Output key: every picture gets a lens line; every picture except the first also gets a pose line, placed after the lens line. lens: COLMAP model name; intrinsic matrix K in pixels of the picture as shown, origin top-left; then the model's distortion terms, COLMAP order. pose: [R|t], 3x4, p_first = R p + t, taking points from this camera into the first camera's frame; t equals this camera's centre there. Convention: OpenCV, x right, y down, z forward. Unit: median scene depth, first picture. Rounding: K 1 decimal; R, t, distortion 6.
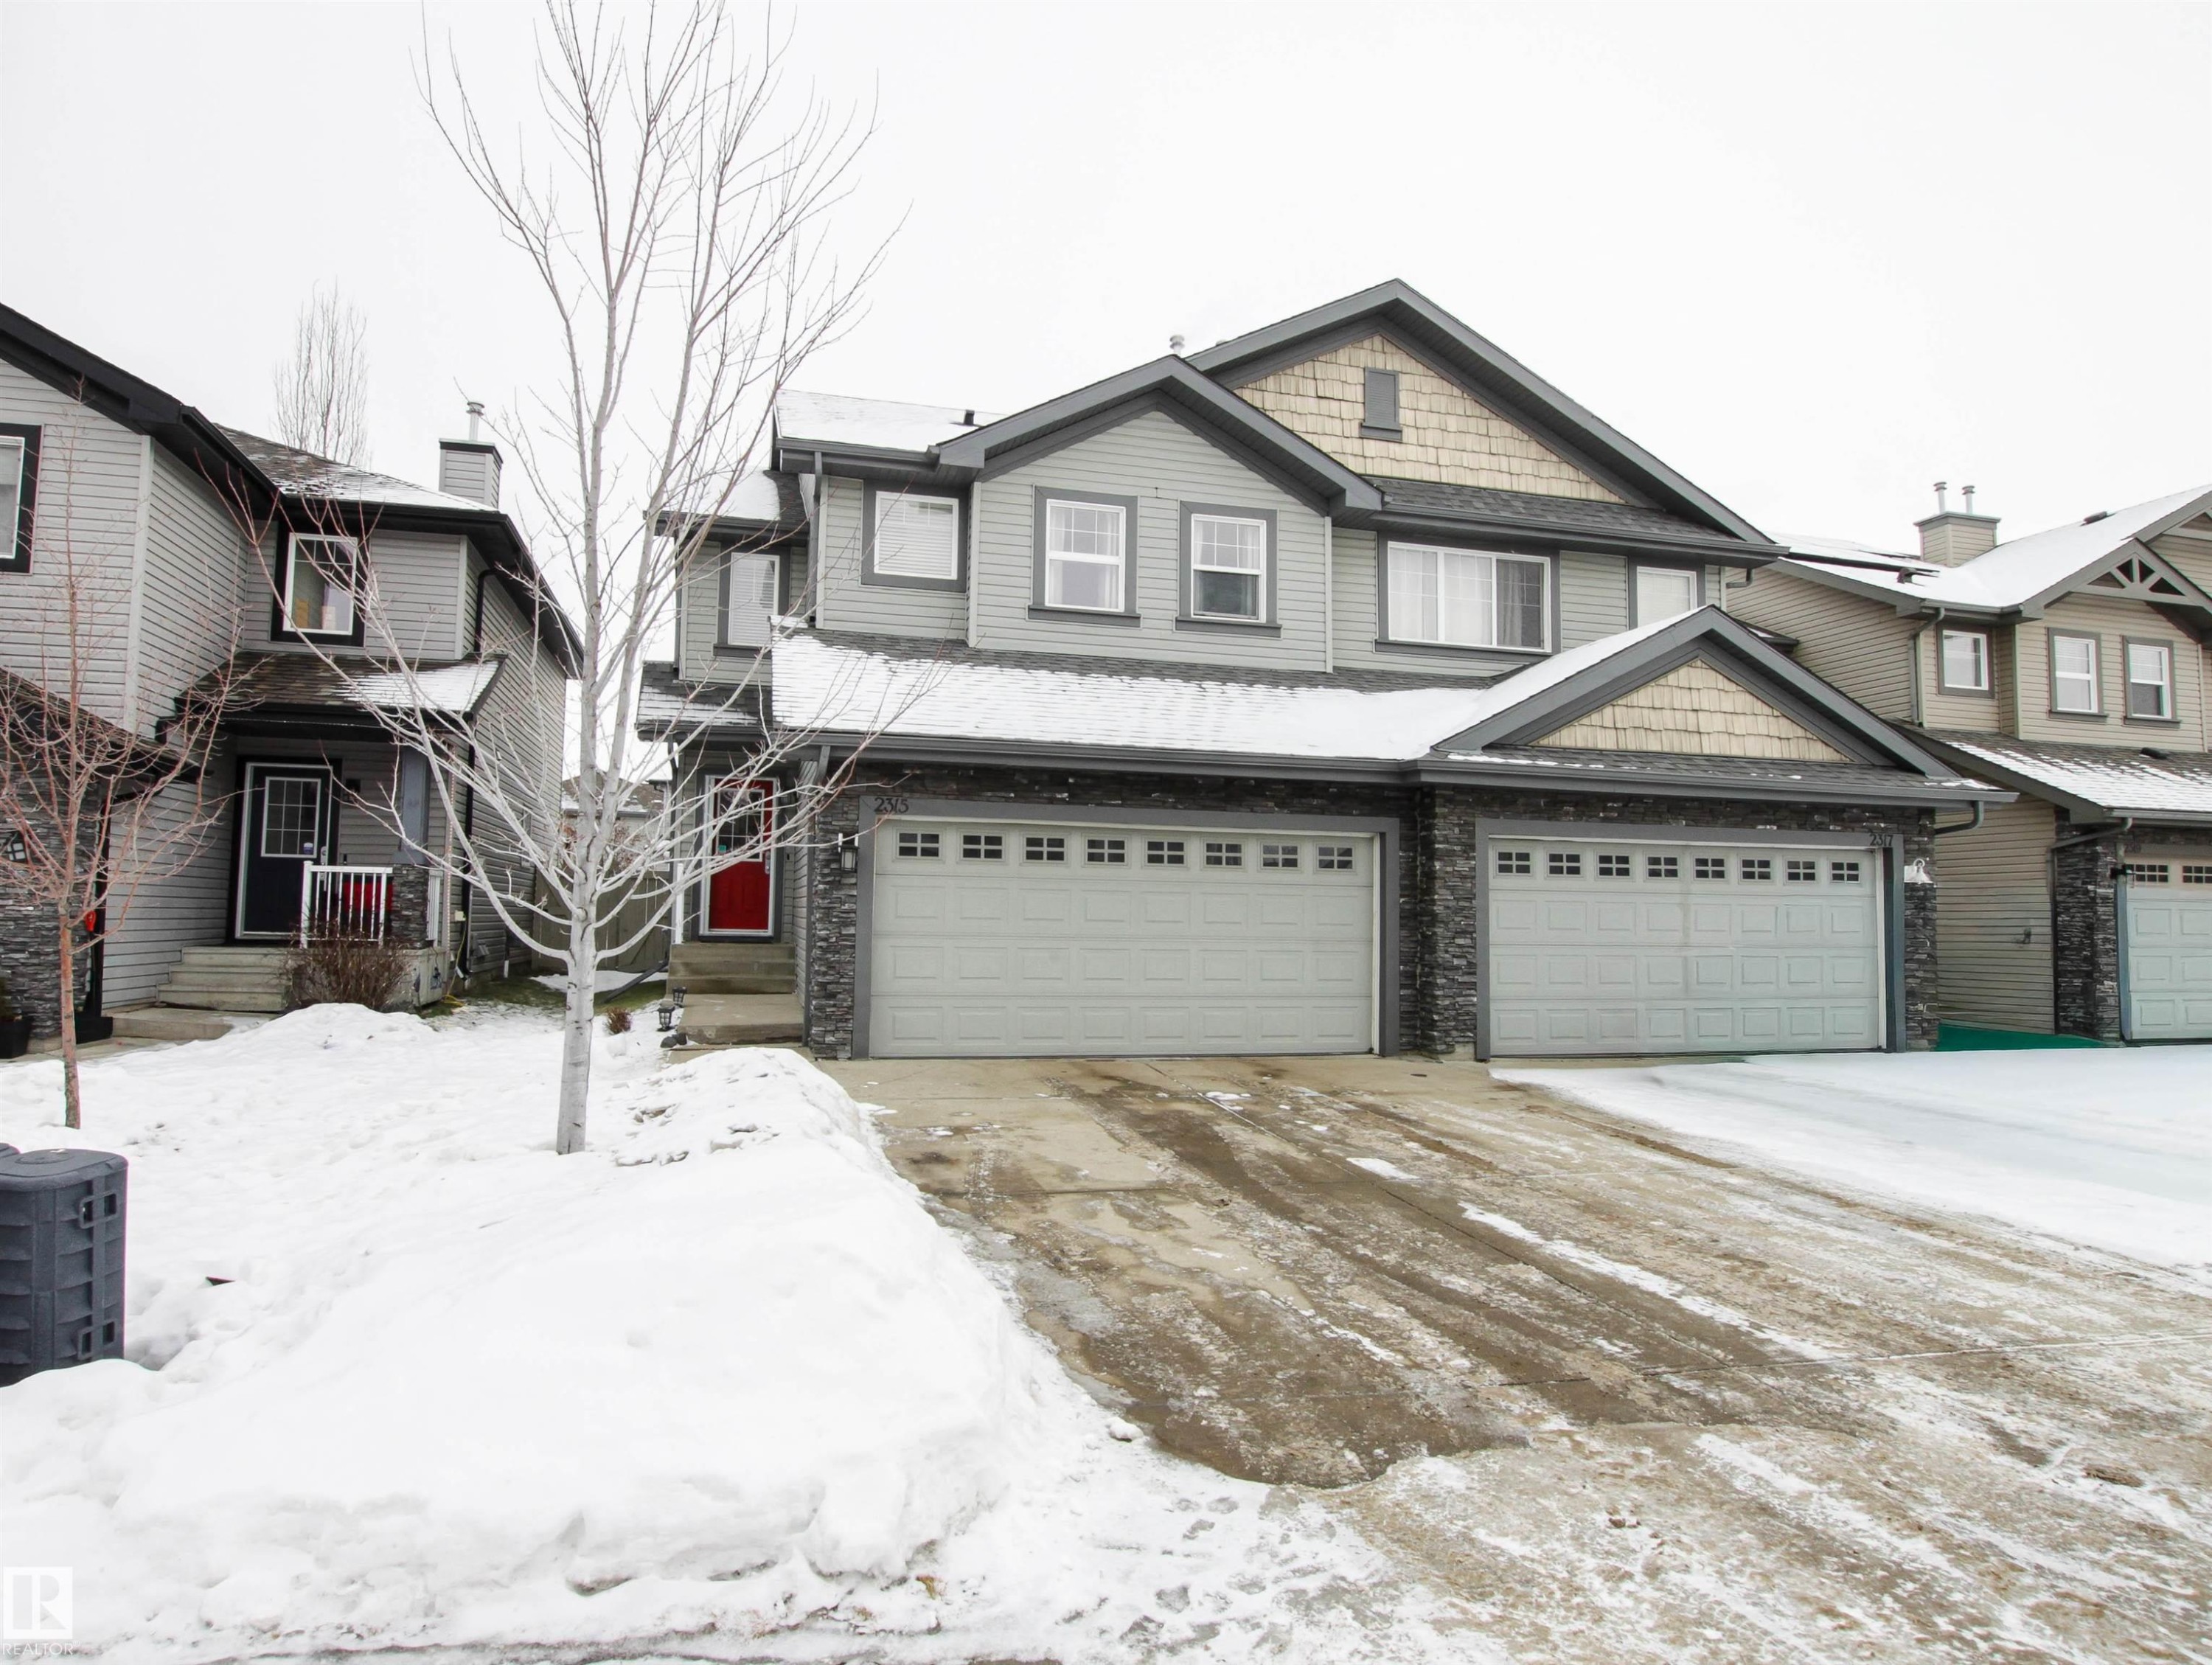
lens RADIAL K [[1247.9, 0, 1106.0], [0, 1247.9, 832.5], [0, 0, 1]] dist [-0.030415, 0.003587]
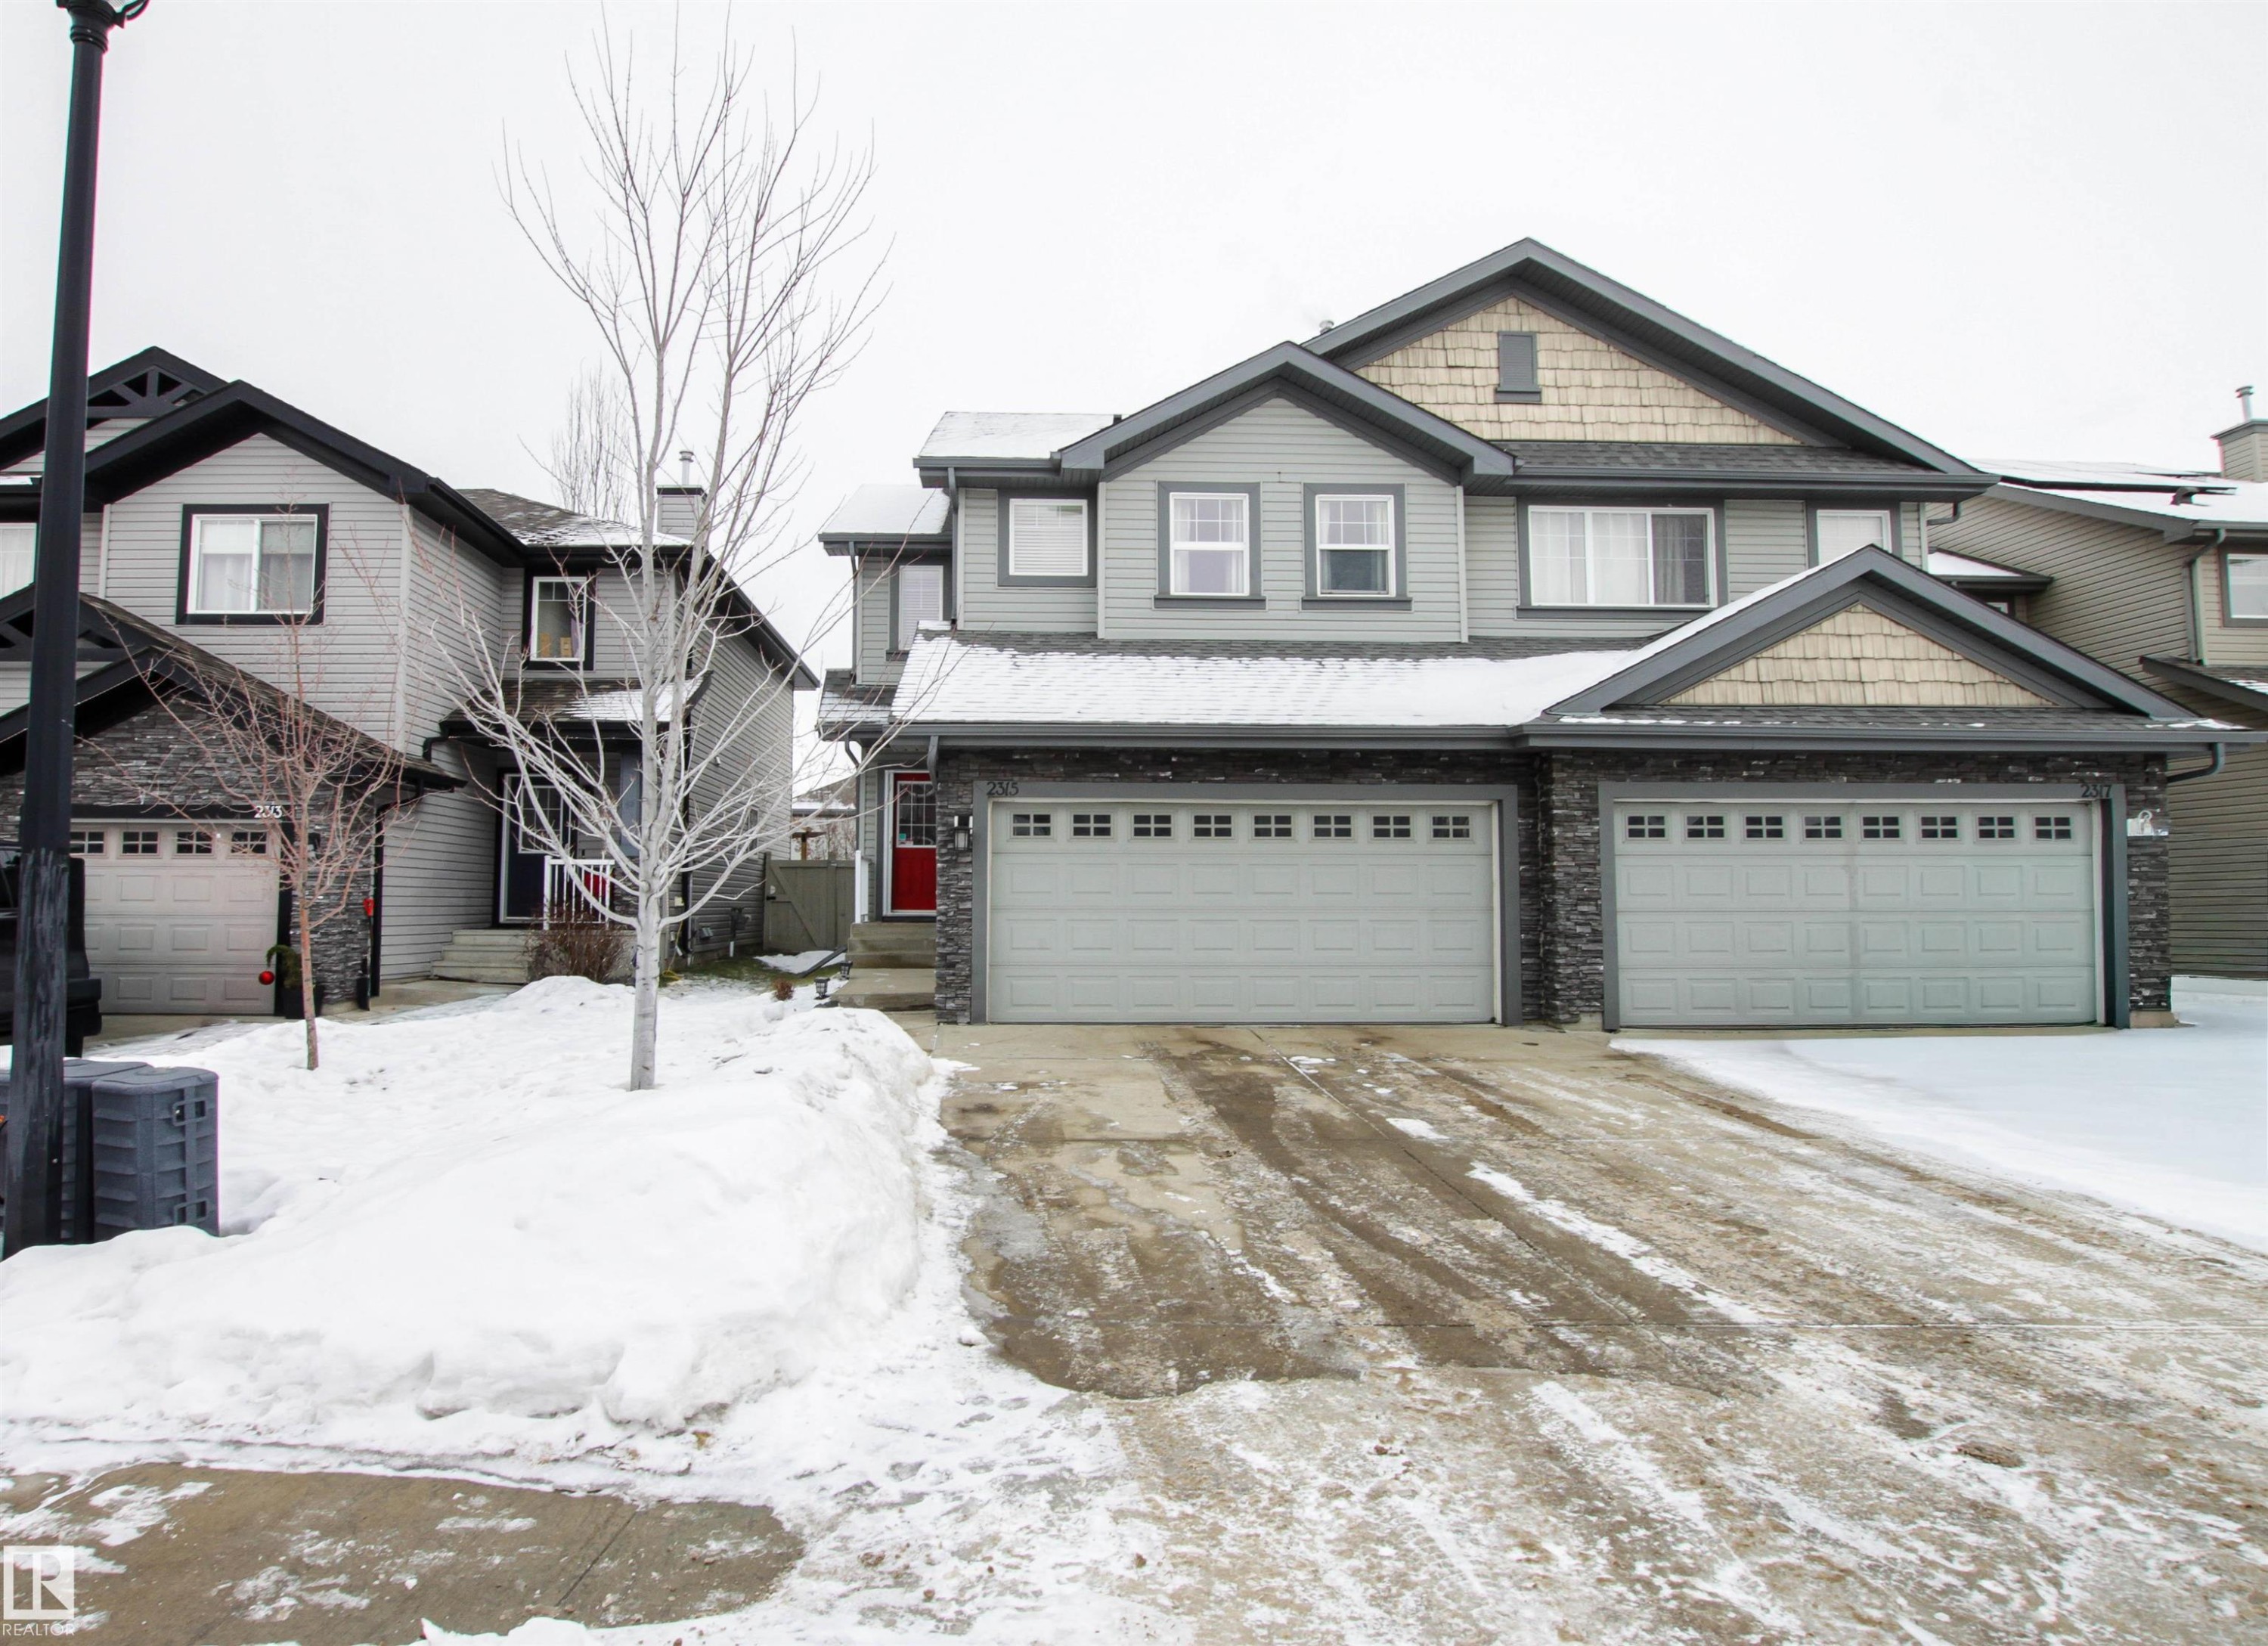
lens RADIAL K [[1219.6, 0, 1134.0], [0, 1219.6, 823.0], [0, 0, 1]] dist [-0.027851, 0.000805]
pose [[0.976318, -0.030030, -0.214244, 0.139337], [0.029830, 0.999546, -0.004169, 0.013211], [0.214272, -0.002320, 0.976771, -0.005050]]
